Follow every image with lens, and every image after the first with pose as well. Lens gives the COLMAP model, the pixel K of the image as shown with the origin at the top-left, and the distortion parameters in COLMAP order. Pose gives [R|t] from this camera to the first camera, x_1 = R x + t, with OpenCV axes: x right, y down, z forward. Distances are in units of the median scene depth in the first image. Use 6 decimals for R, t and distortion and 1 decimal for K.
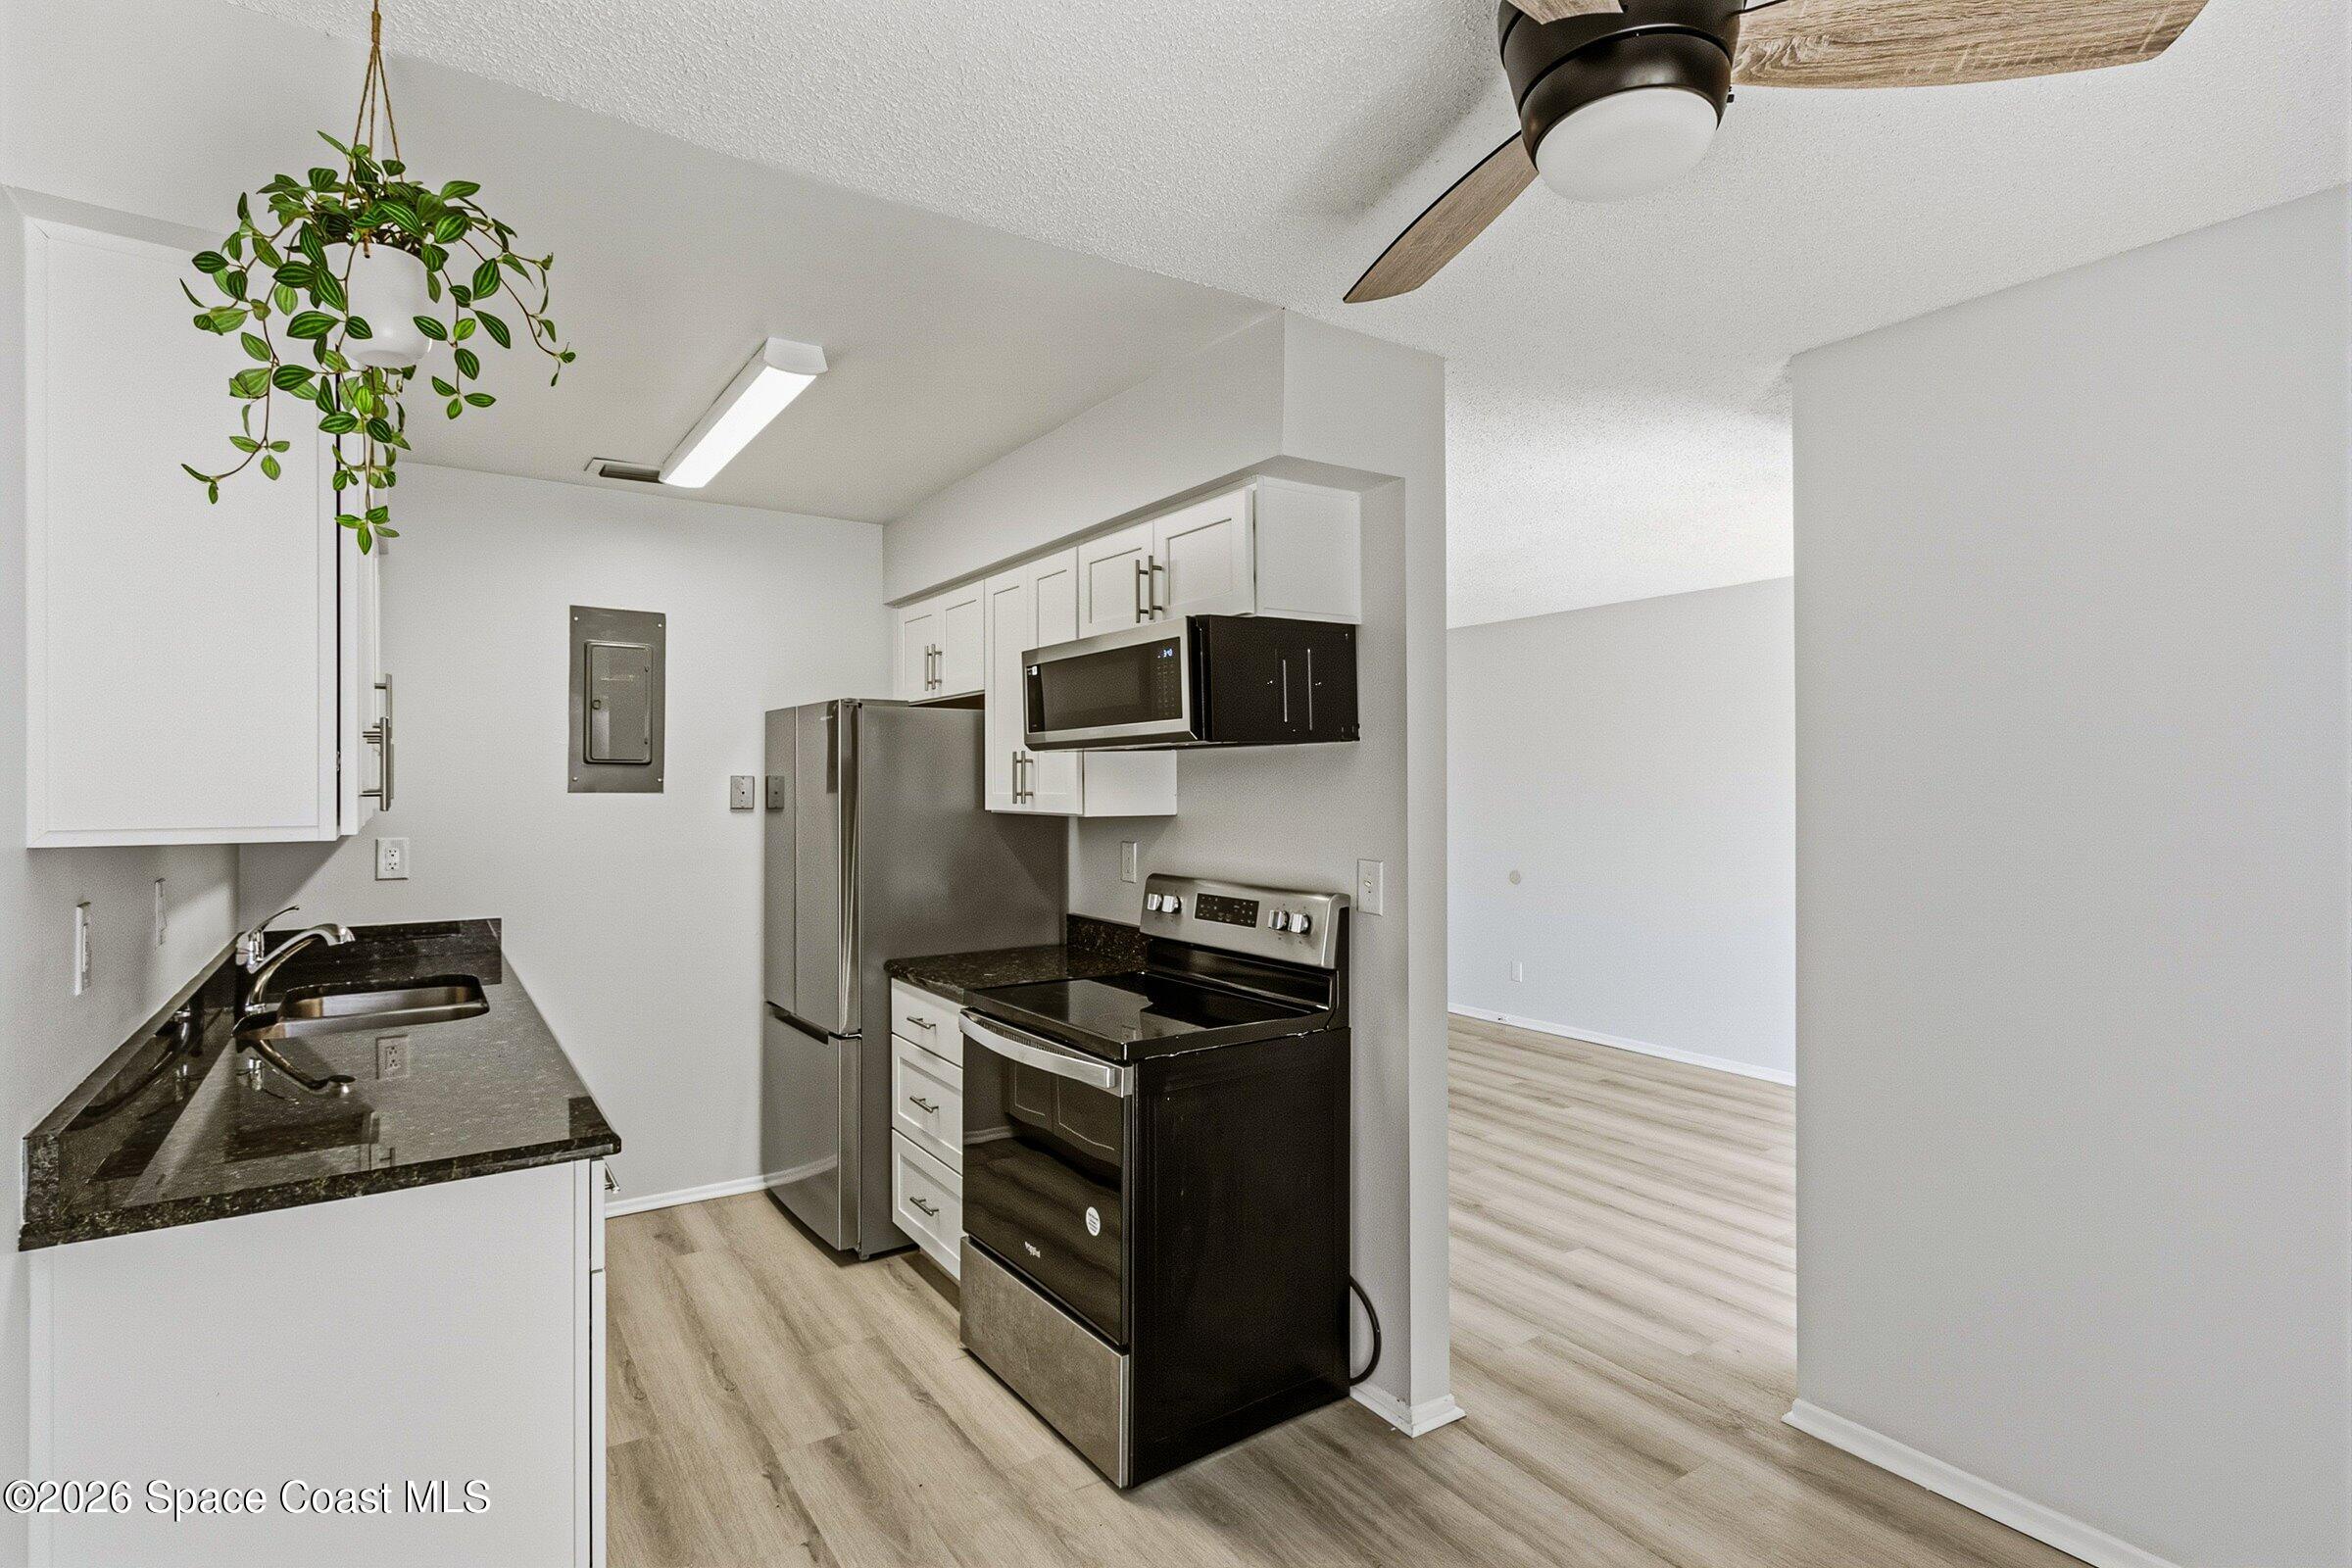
lens RADIAL K [[1131.3, 0, 1178.6], [0, 1131.3, 782.5], [0, 0, 1]] dist [-0.004206, -0.001992]
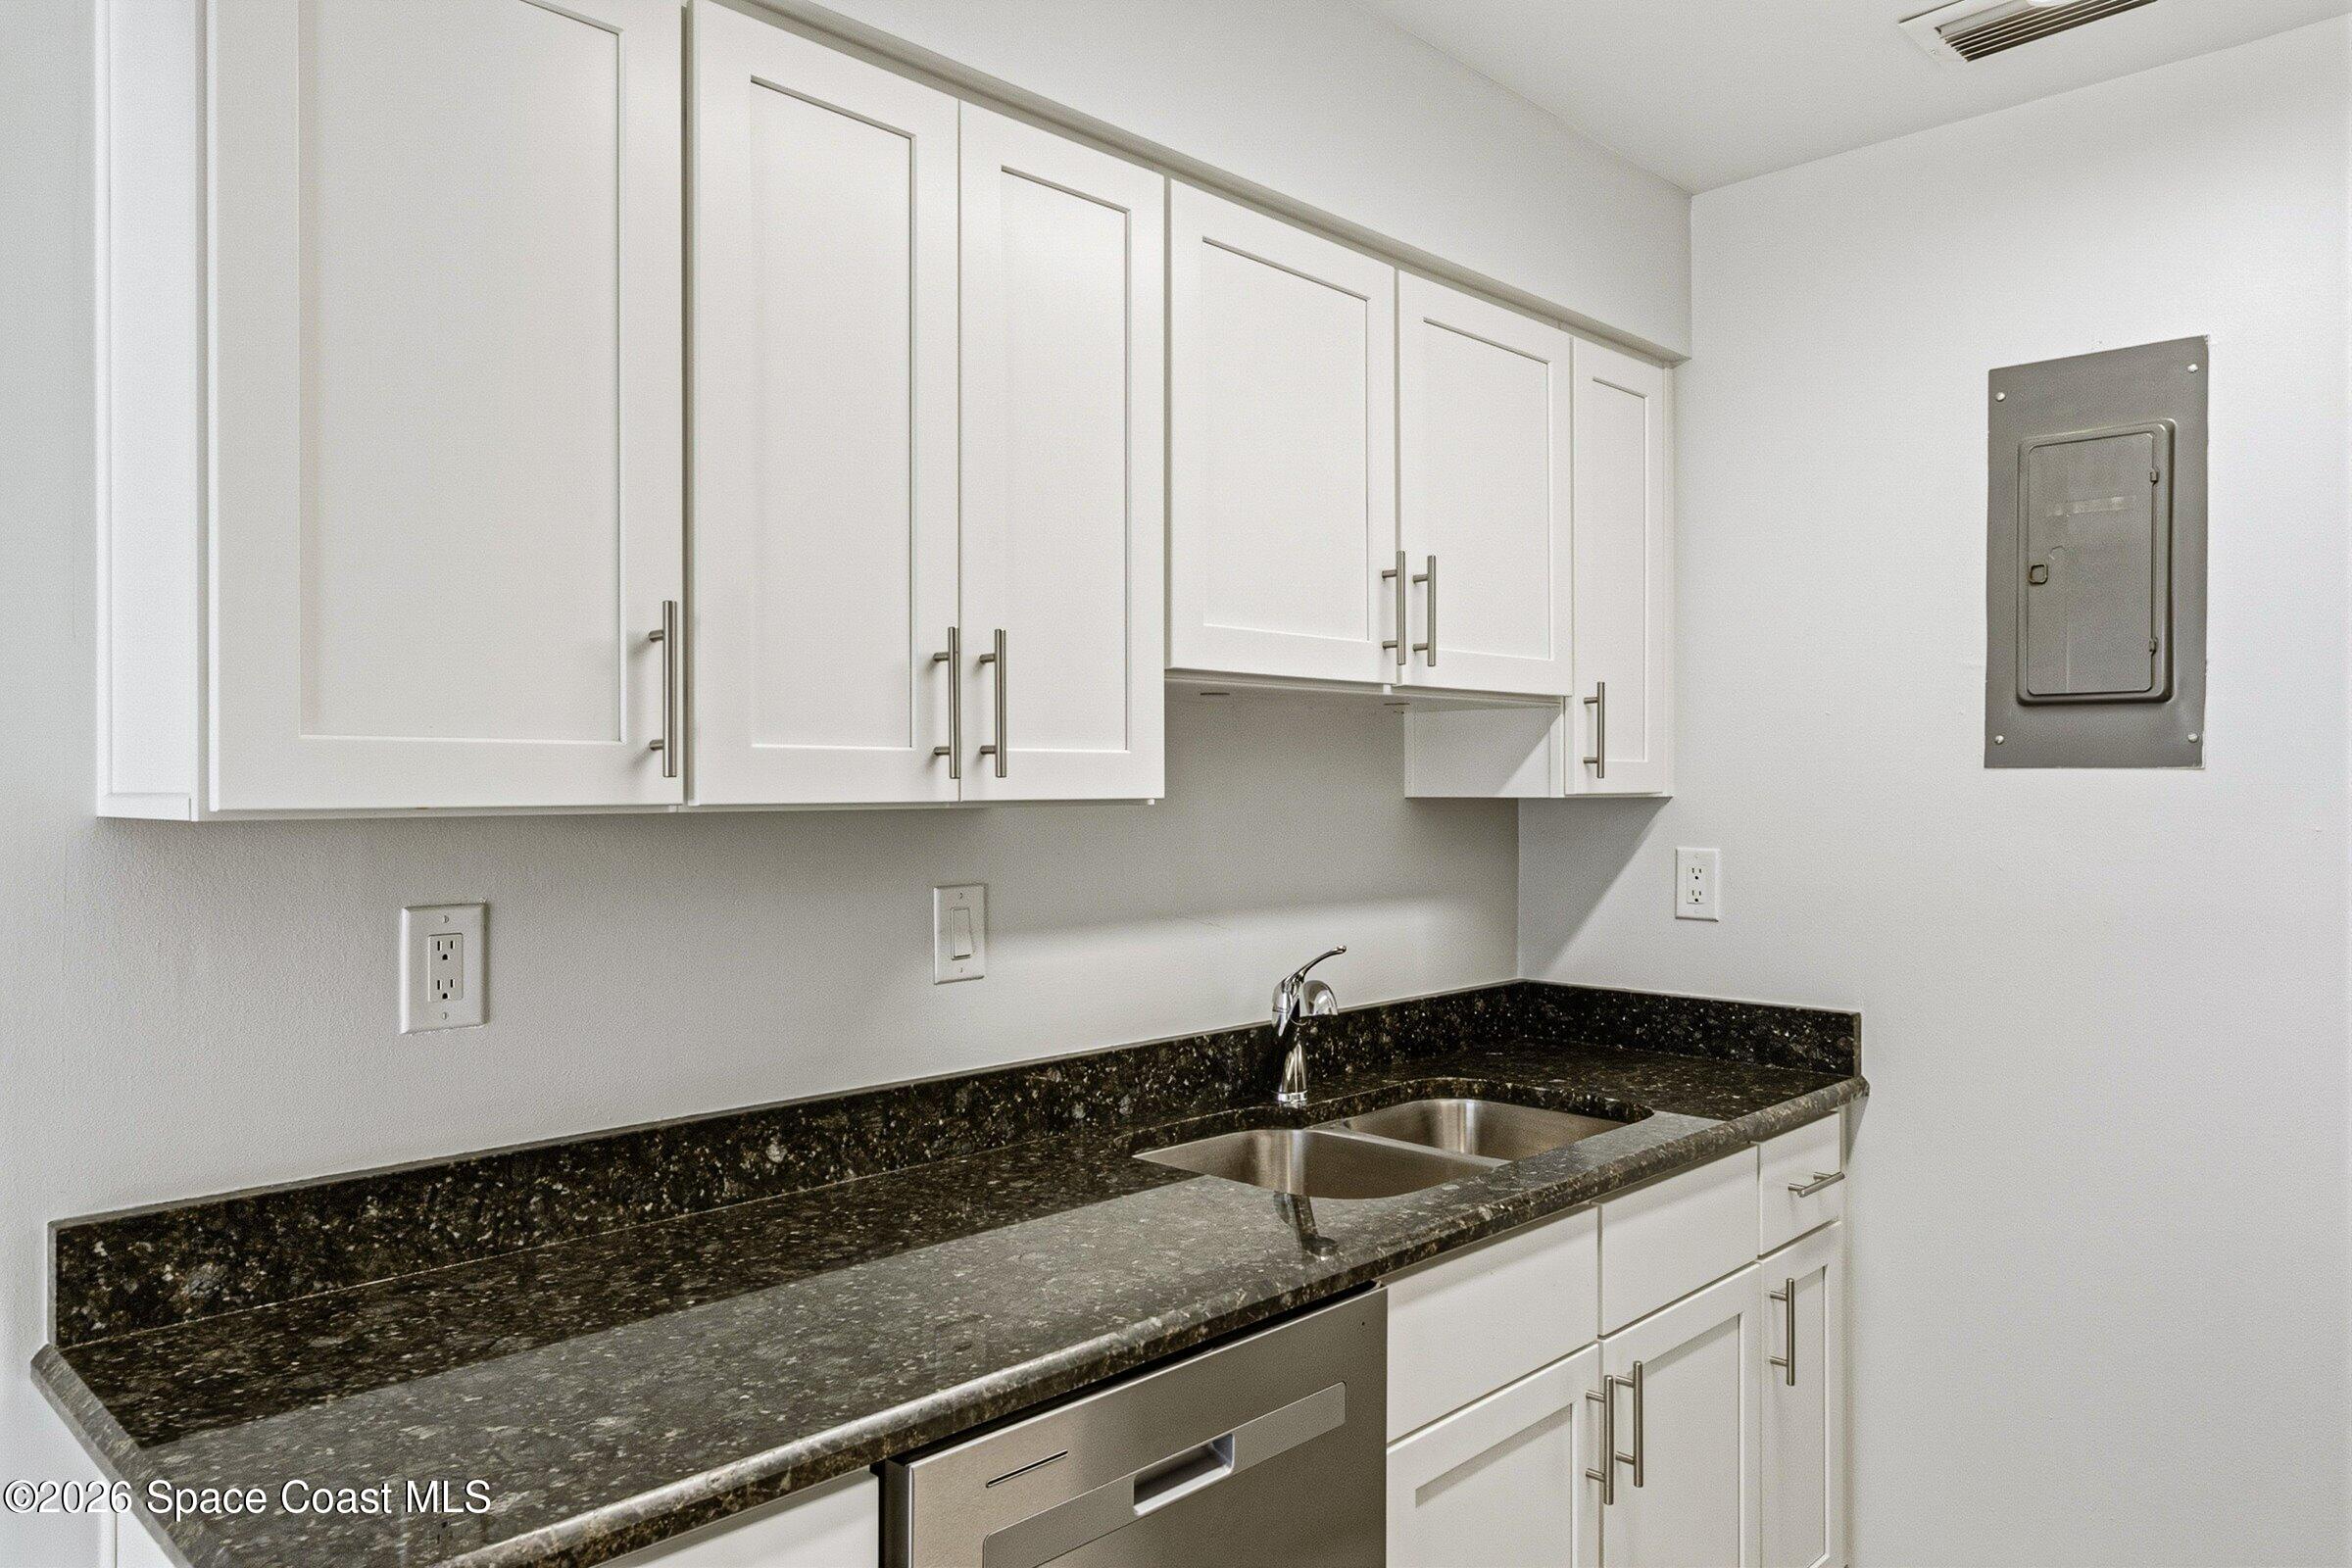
lens RADIAL K [[1579.4, 0, 1185.3], [0, 1579.4, 770.1], [0, 0, 1]] dist [0.000646, -0.003237]
pose [[0.200919, -0.007130, -0.979582, 0.038130], [0.002587, 0.999974, -0.006747, 0.013390], [0.979604, -0.001179, 0.200932, 0.538043]]
